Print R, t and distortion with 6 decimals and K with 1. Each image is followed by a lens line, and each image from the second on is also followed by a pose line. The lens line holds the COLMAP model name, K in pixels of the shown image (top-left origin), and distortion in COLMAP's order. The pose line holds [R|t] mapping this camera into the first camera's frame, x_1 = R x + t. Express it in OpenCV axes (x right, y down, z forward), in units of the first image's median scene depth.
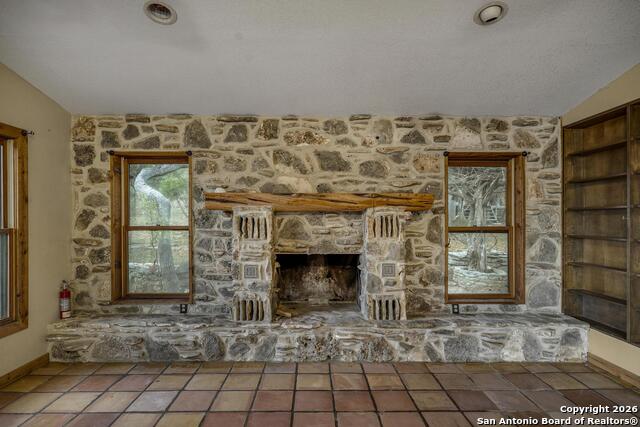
lens RADIAL K [[335.9, 0, 320.6], [0, 335.9, 215.5], [0, 0, 1]] dist [-0.002681, 0.001586]
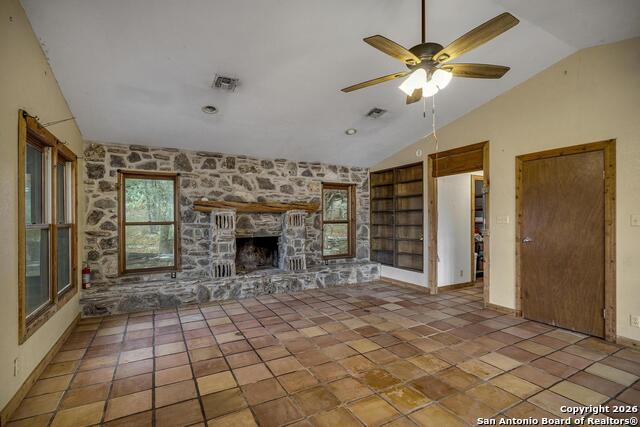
lens RADIAL K [[296.7, 0, 318.1], [0, 296.7, 215.5], [0, 0, 1]] dist [-0.002092, -0.000028]
pose [[0.881198, -0.001959, 0.472743, -0.470426], [0.003105, 0.999994, -0.001643, 0.008506], [-0.472736, 0.002916, 0.881199, -0.511588]]
